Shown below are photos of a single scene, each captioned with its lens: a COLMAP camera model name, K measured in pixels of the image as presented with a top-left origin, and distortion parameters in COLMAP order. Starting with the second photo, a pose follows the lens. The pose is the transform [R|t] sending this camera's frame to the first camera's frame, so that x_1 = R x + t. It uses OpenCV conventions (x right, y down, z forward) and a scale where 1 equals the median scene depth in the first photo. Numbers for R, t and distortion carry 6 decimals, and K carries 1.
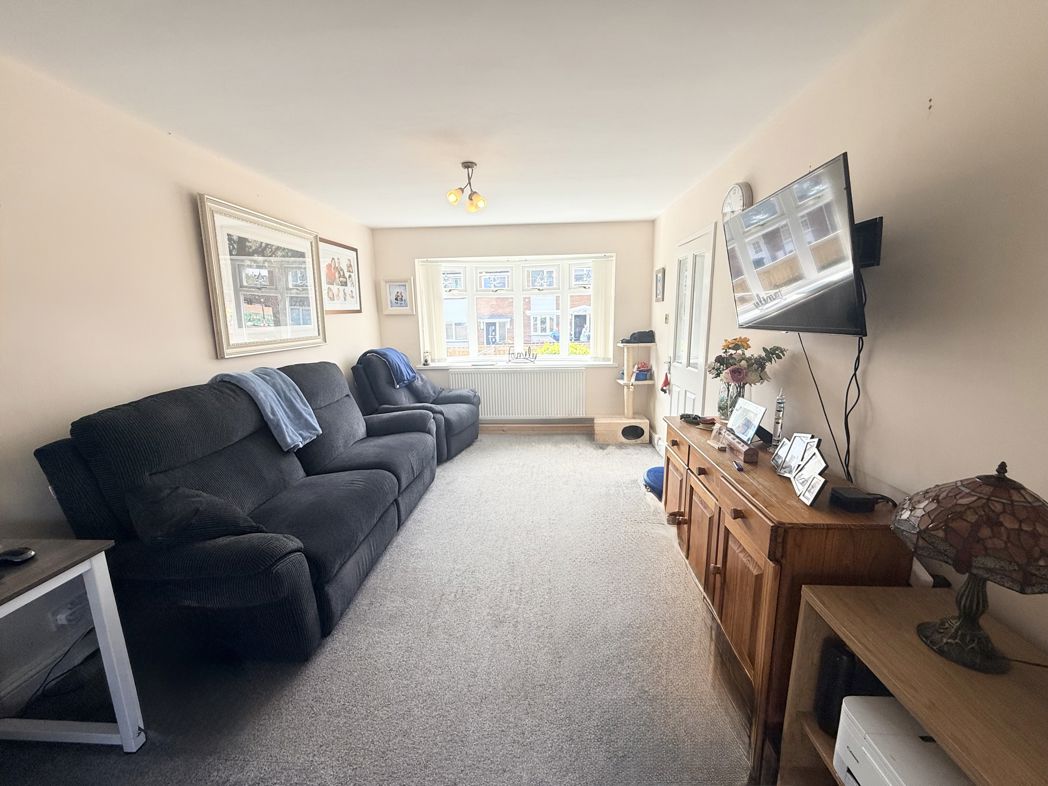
lens RADIAL K [[415.9, 0, 524.3], [0, 415.9, 393.6], [0, 0, 1]] dist [-0.006208, 0.000465]
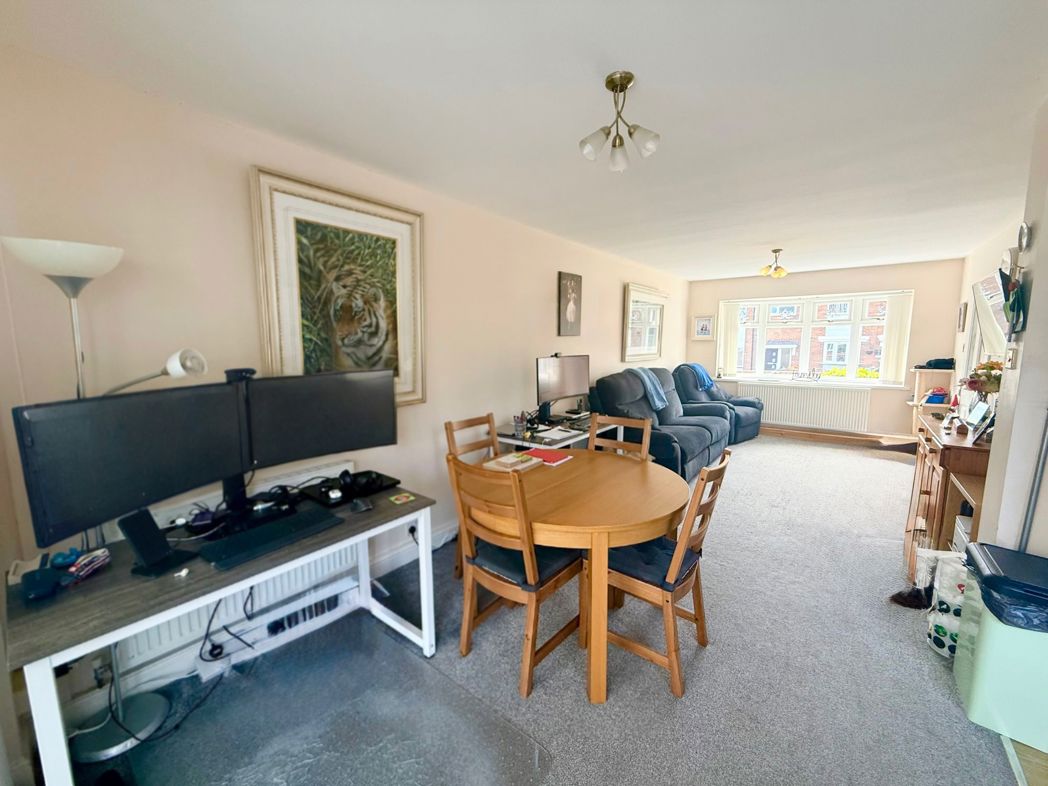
lens RADIAL K [[415.9, 0, 515.5], [0, 415.9, 392.1], [0, 0, 1]] dist [-0.006208, 0.000465]
pose [[0.810132, 0.084627, -0.580108, 0.015288], [-0.118959, 0.992670, -0.021317, 0.091945], [0.574052, 0.086279, 0.814261, -0.512484]]
